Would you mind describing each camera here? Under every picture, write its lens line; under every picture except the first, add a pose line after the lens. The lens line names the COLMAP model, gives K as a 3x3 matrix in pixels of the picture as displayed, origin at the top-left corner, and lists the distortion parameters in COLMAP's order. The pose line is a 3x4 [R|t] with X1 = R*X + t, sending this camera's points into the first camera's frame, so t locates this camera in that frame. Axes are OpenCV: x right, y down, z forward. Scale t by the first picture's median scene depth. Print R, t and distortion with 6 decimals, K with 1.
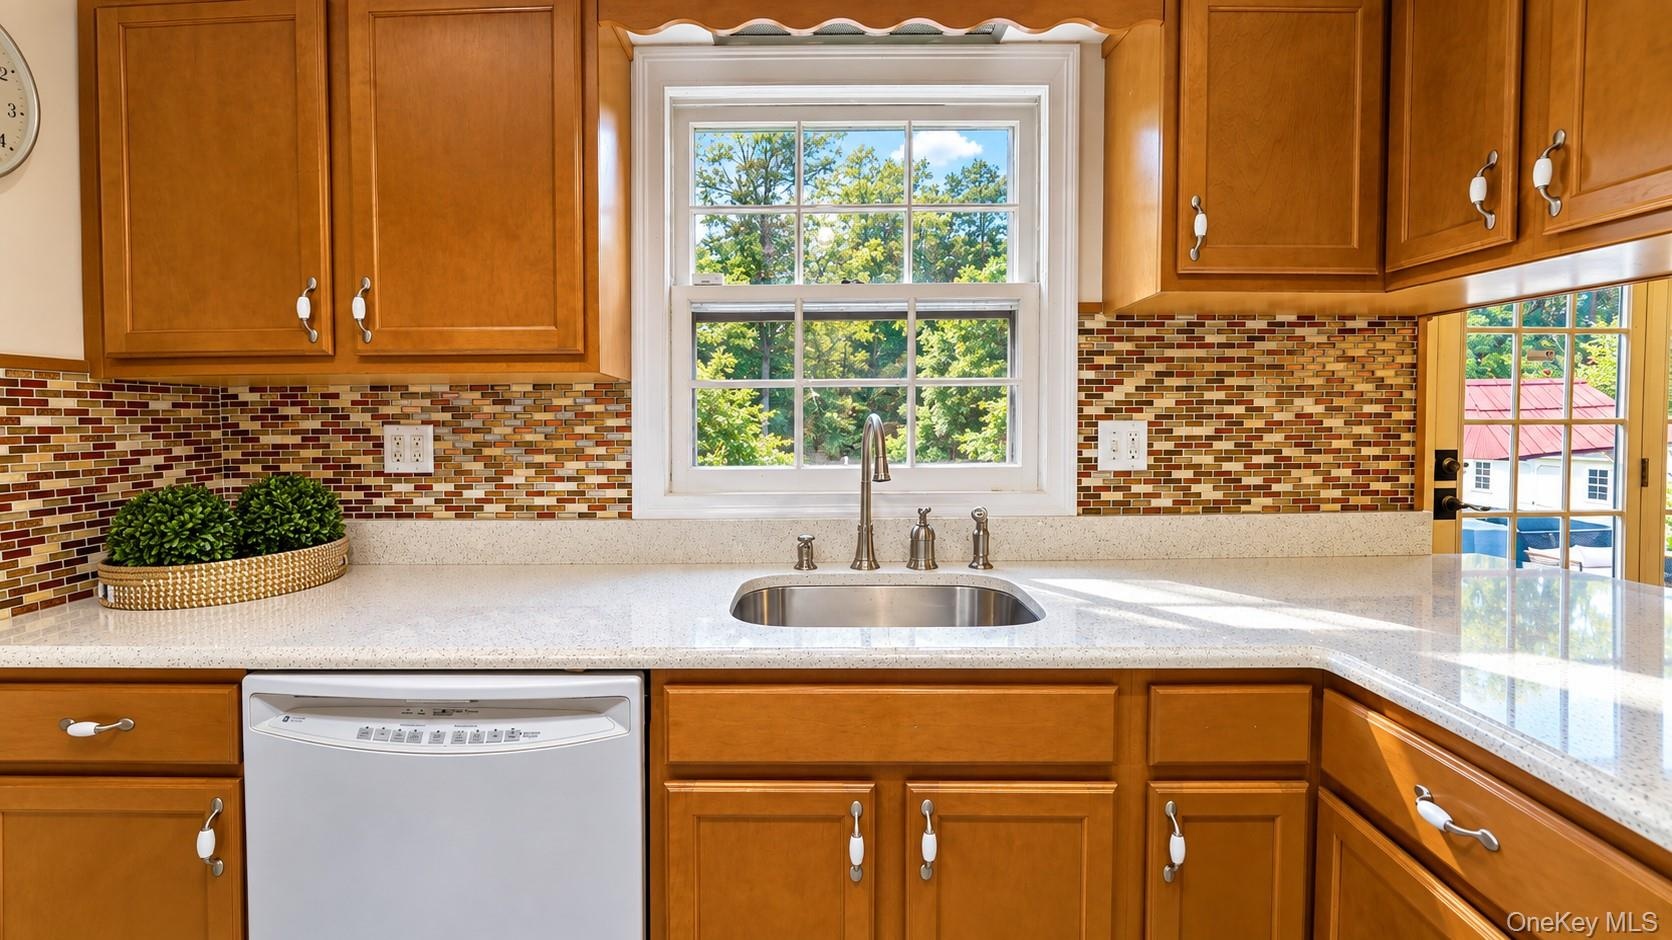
lens RADIAL K [[755.0, 0, 835.2], [0, 755.0, 427.5], [0, 0, 1]] dist [0.001344, -0.000725]
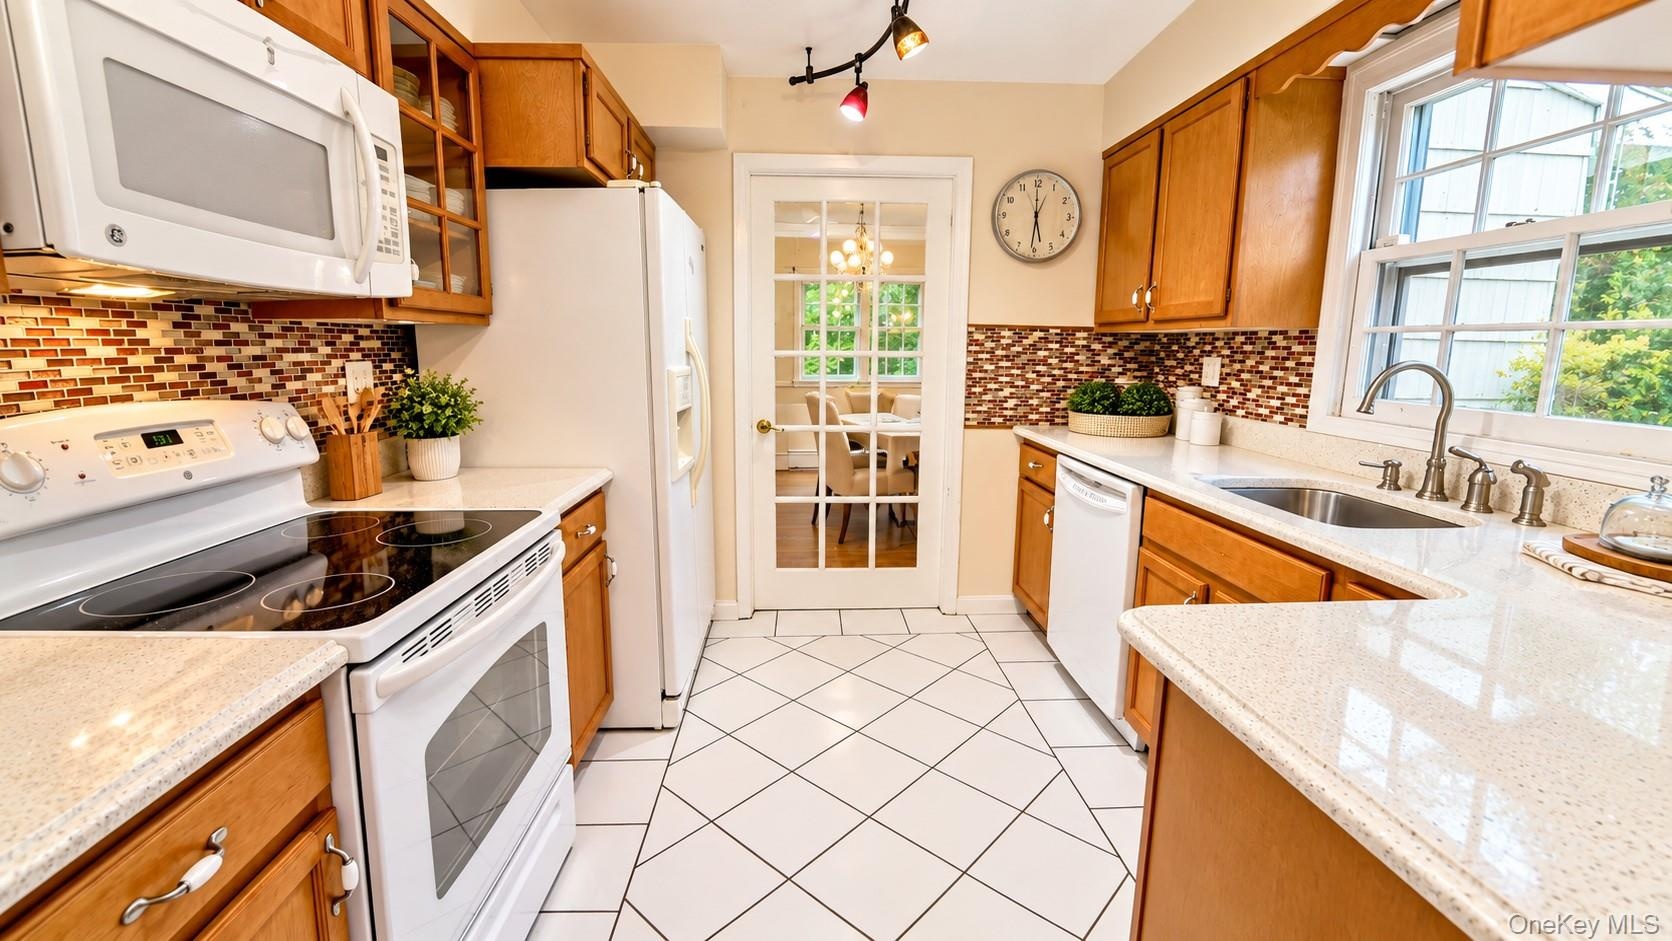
lens RADIAL K [[755.0, 0, 838.0], [0, 755.0, 468.7], [0, 0, 1]] dist [0.001344, -0.000725]
pose [[0.078936, 0.171974, -0.981934, 1.035236], [-0.038835, 0.984790, 0.169352, -0.010752], [0.996123, 0.024765, 0.084414, 0.042104]]
